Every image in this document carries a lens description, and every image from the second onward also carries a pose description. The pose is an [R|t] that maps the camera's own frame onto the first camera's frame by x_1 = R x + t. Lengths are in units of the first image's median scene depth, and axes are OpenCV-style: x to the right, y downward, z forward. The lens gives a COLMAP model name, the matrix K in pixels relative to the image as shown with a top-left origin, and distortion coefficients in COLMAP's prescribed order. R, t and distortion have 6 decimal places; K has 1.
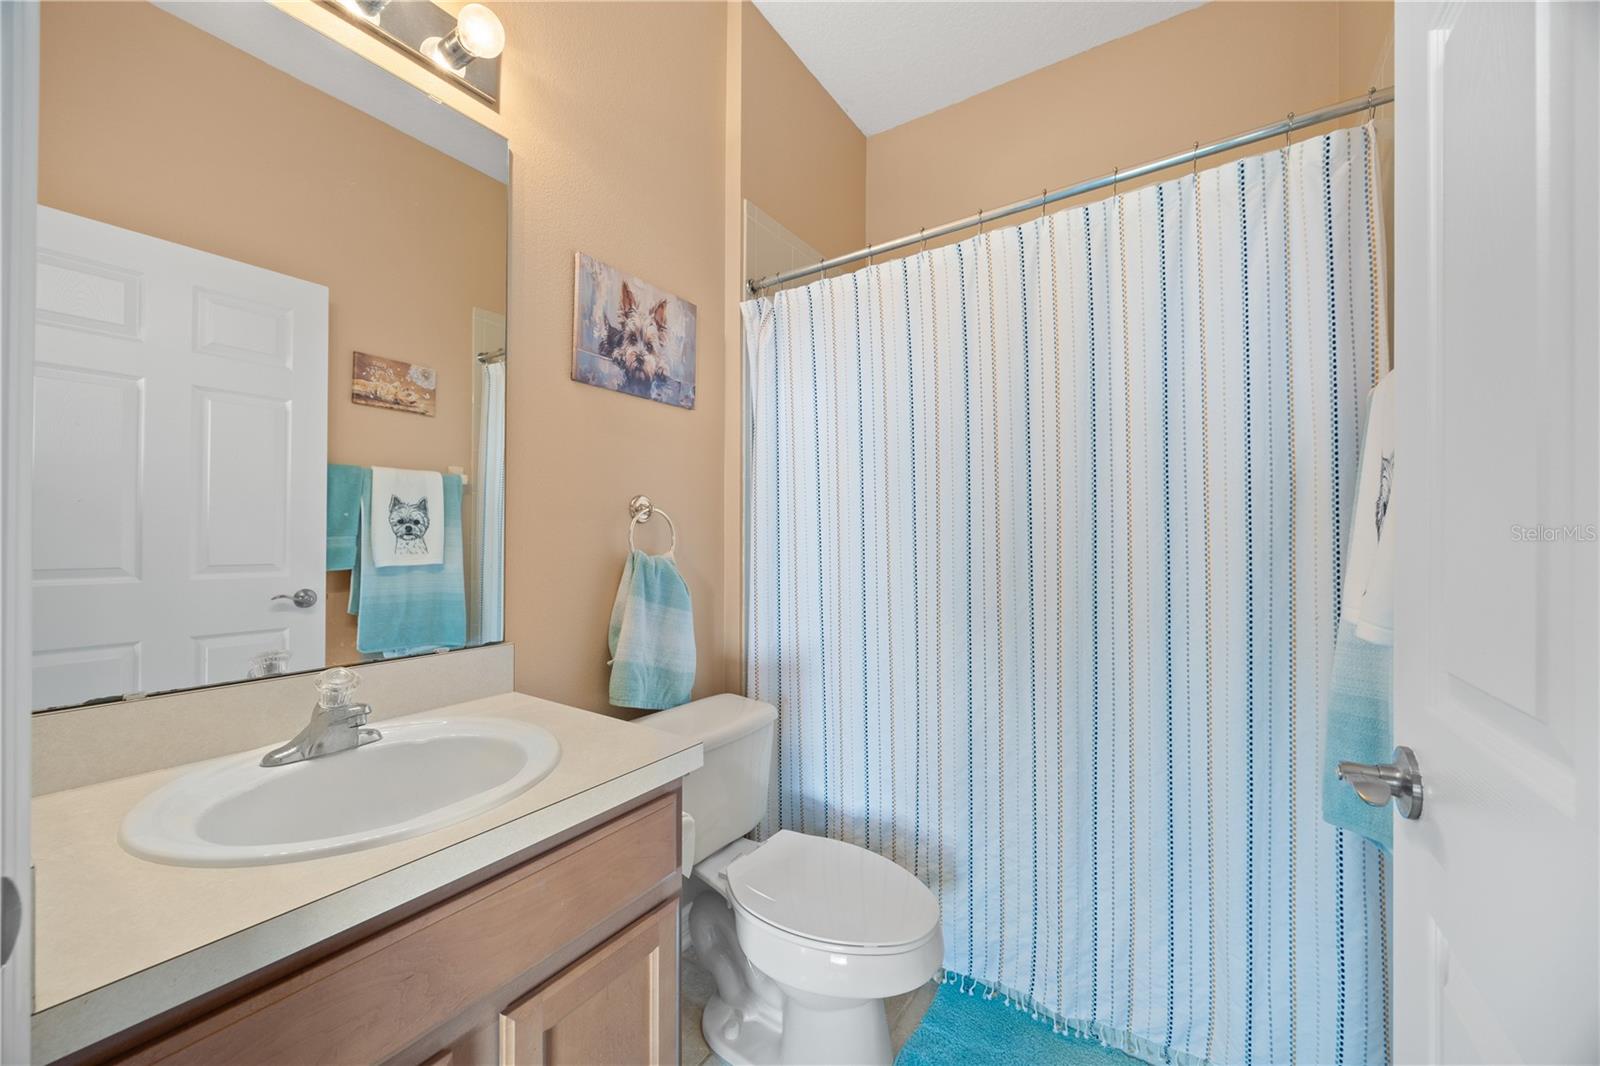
lens RADIAL K [[609.0, 0, 799.0], [0, 609.0, 531.4], [0, 0, 1]] dist [-0.002436, 0.000022]
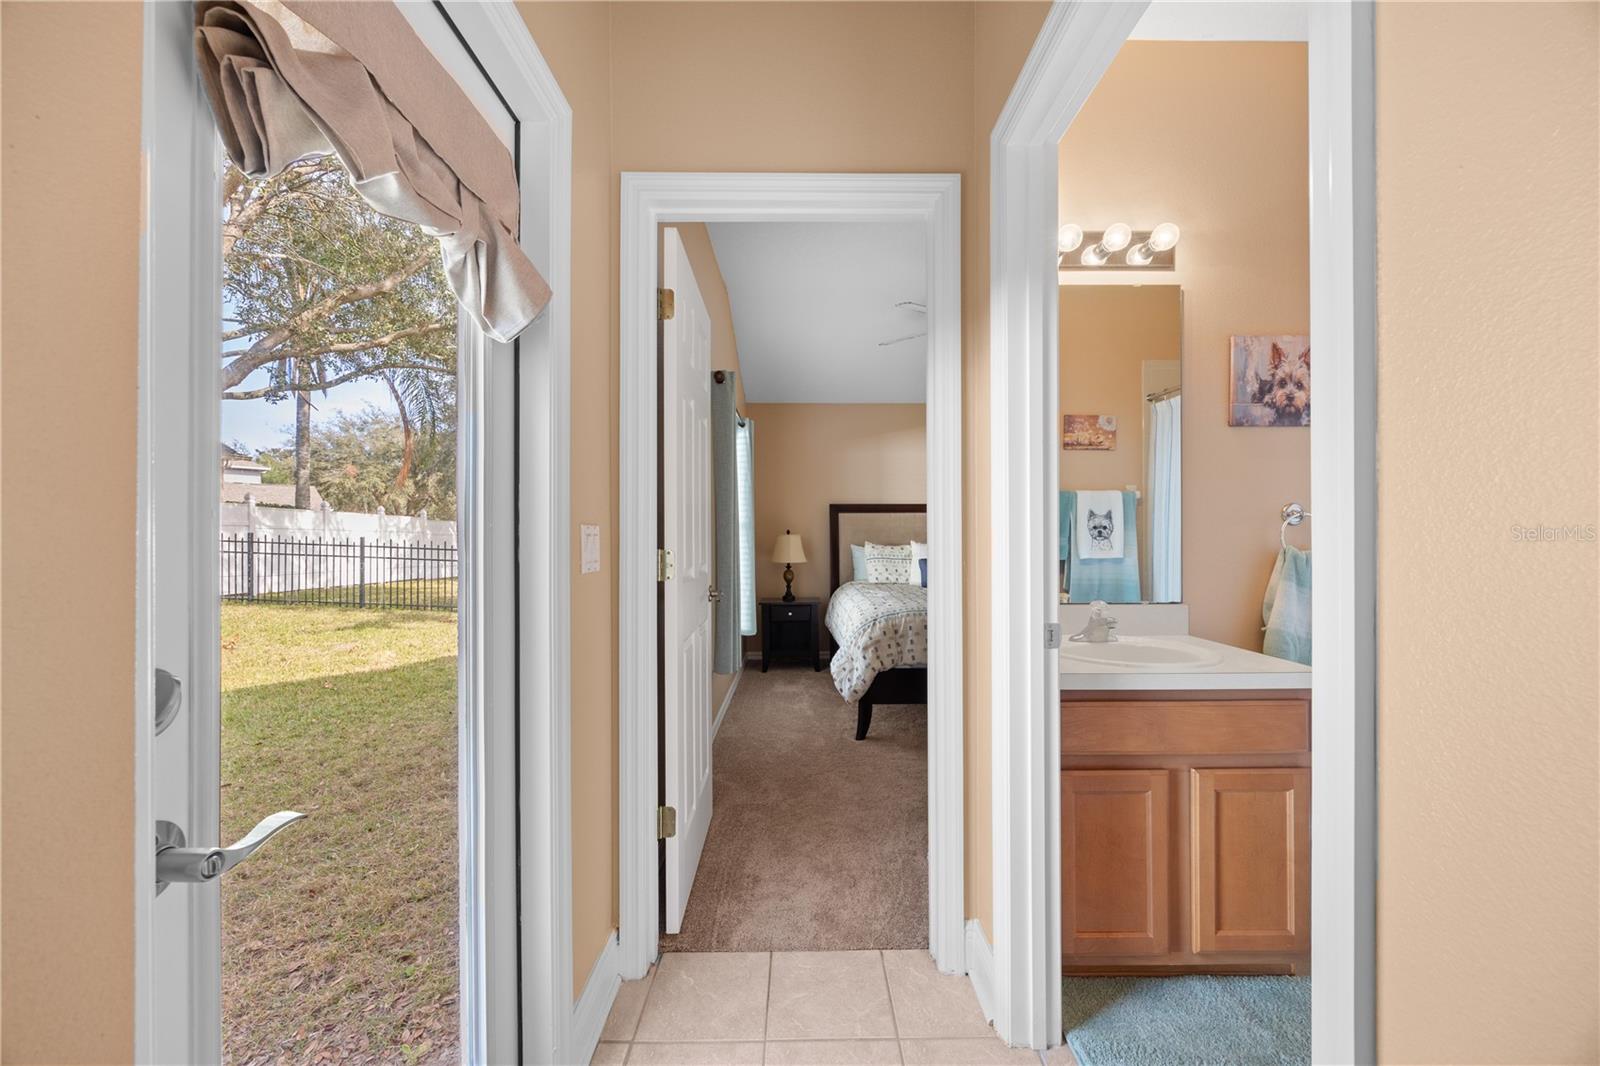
lens RADIAL K [[609.0, 0, 799.9], [0, 609.0, 538.4], [0, 0, 1]] dist [-0.002436, 0.000022]
pose [[0.558766, -0.006286, -0.829301, 0.229015], [0.011285, 0.999936, 0.000024, 0.002632], [0.829248, -0.009372, 0.558802, -0.591764]]
